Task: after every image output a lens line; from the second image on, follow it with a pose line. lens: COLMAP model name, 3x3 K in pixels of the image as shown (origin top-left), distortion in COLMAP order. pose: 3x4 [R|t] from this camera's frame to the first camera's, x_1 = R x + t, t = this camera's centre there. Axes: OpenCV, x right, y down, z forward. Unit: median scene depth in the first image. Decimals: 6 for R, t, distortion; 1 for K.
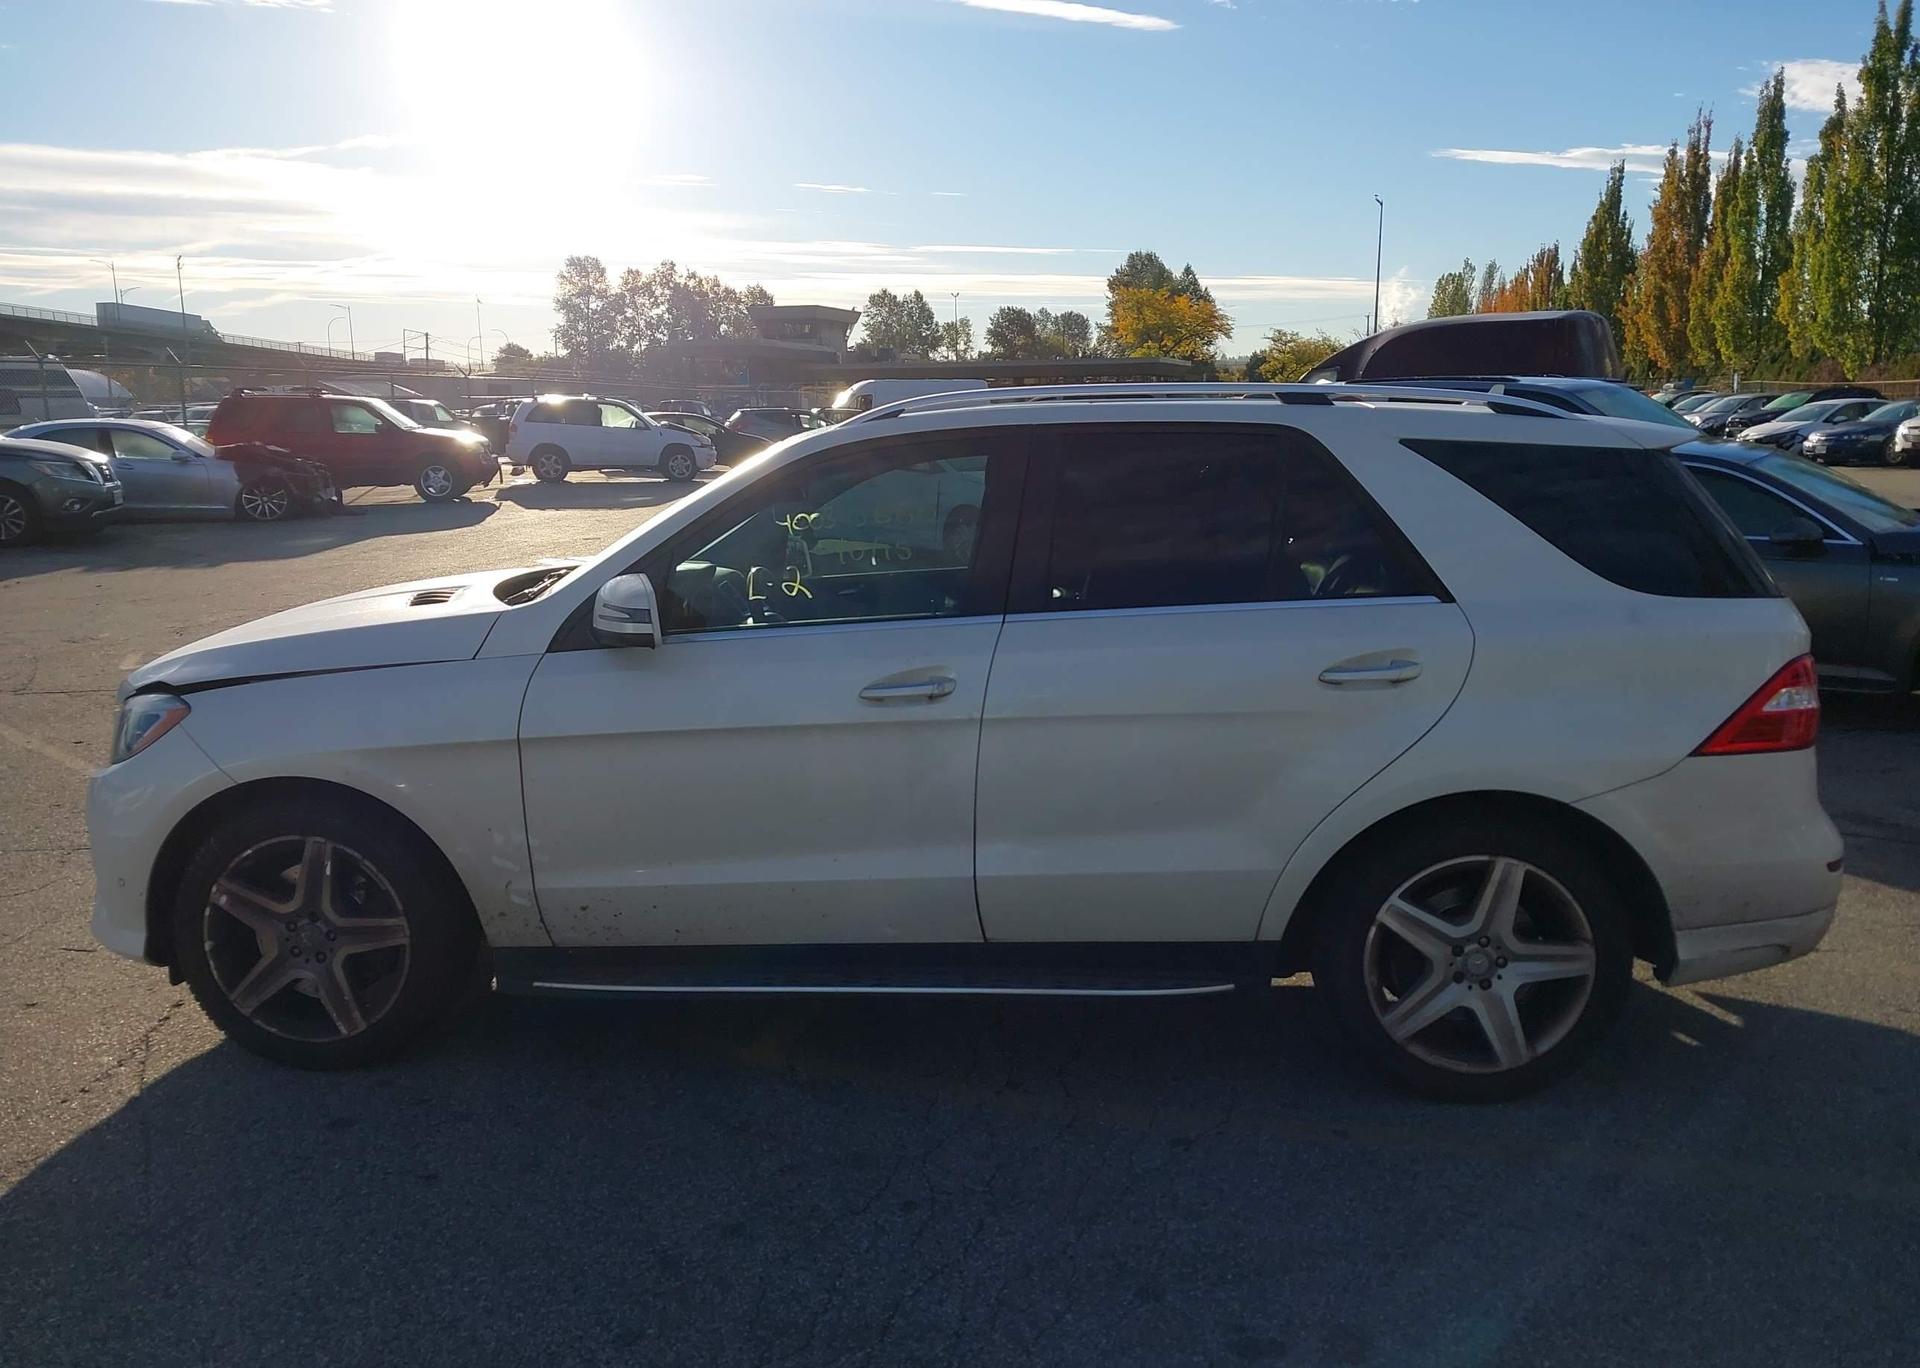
lens RADIAL K [[1533.4, 0, 961.6], [0, 1533.4, 683.7], [0, 0, 1]] dist [0.009136, -0.002000]
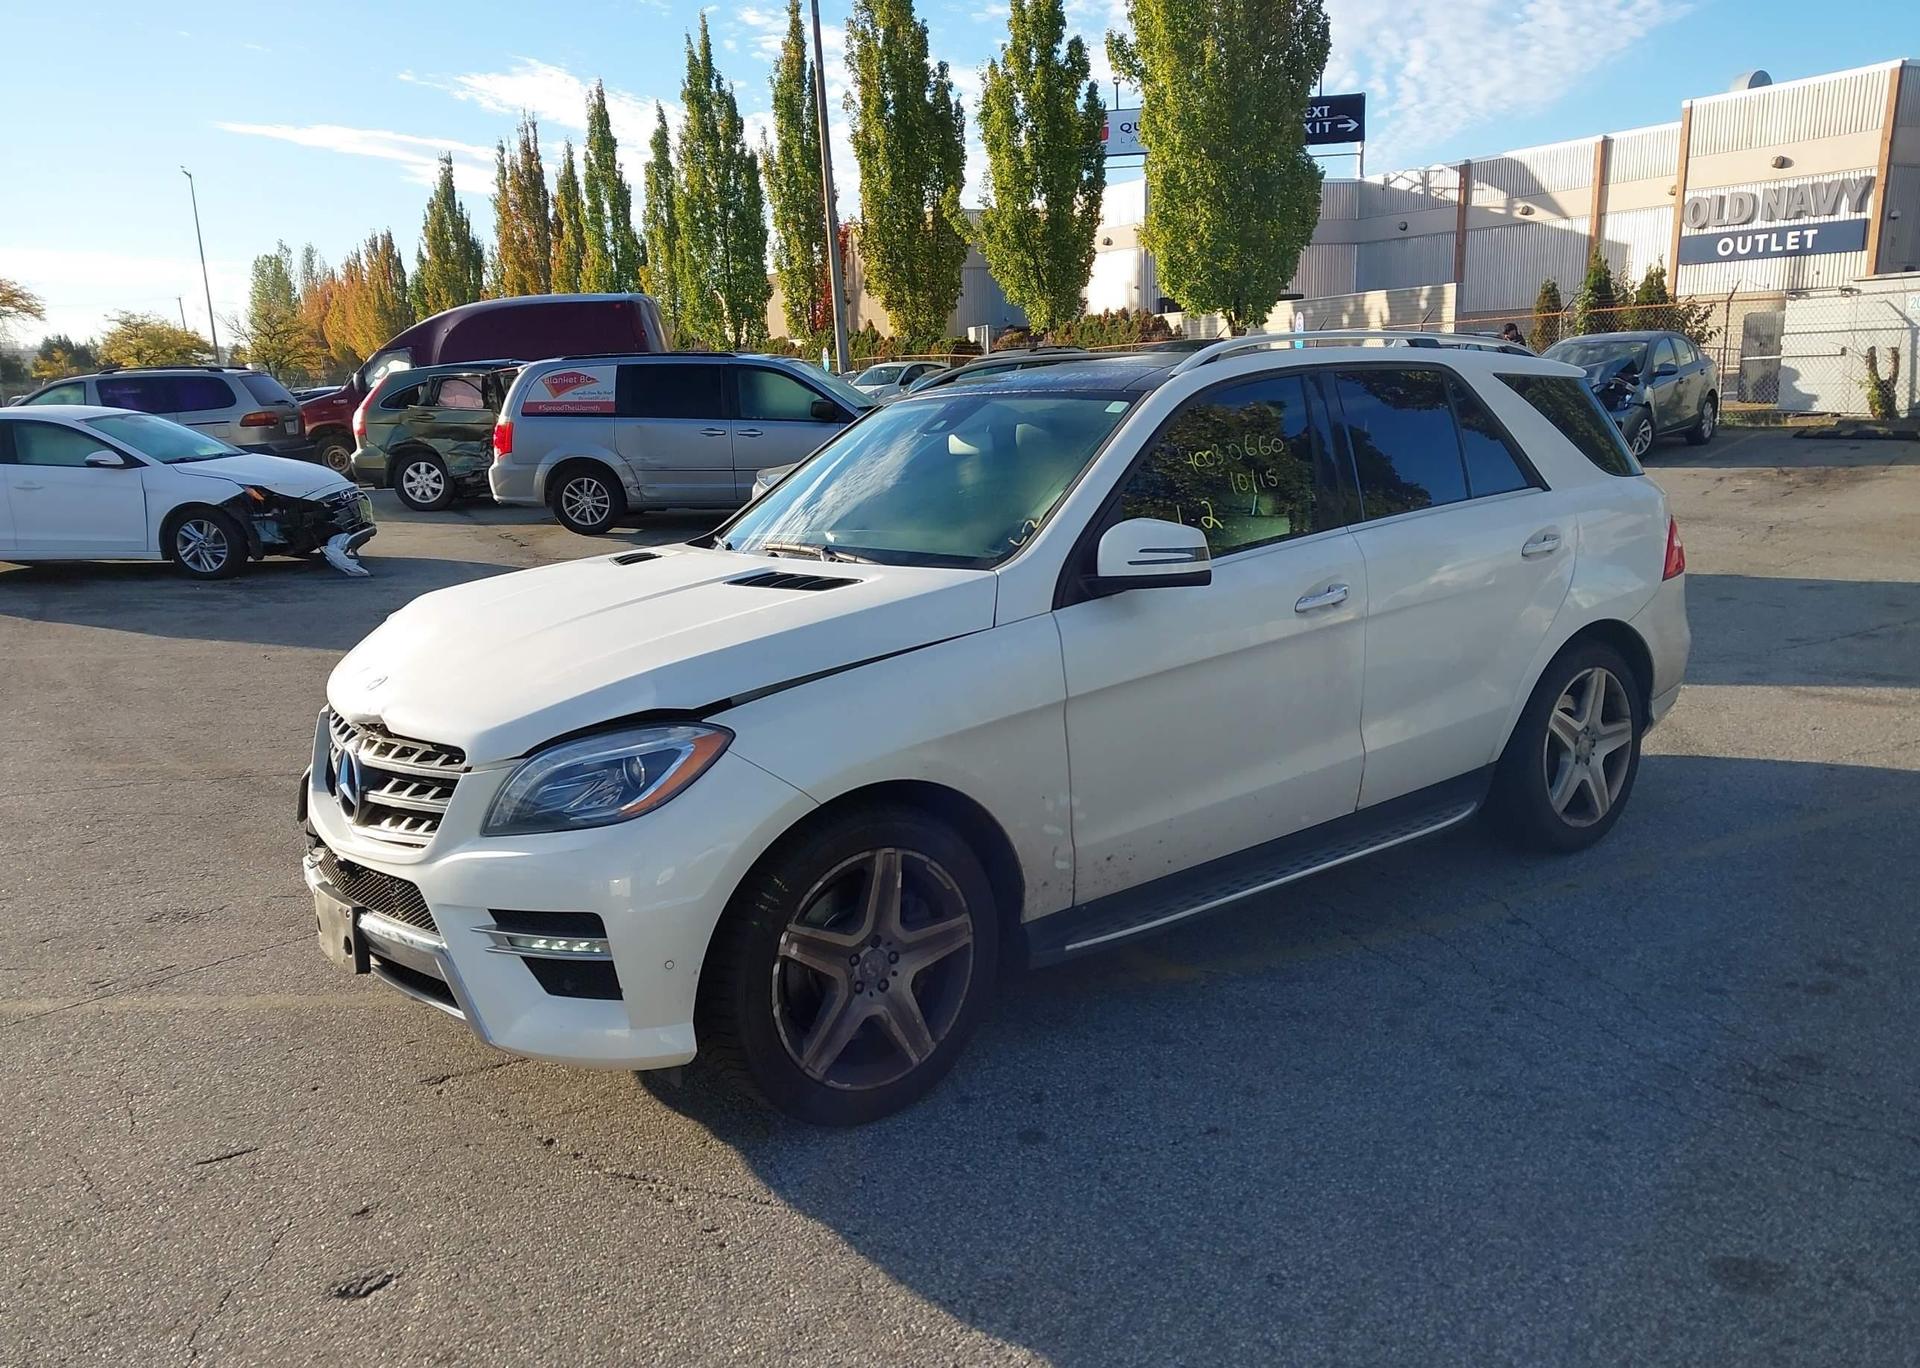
lens RADIAL K [[1533.4, 0, 944.7], [0, 1533.4, 676.4], [0, 0, 1]] dist [0.009136, -0.002000]
pose [[0.739780, -0.144950, 0.657050, -0.949277], [0.142710, 0.988104, 0.057304, -0.042297], [-0.657540, 0.051375, 0.751666, 0.312687]]
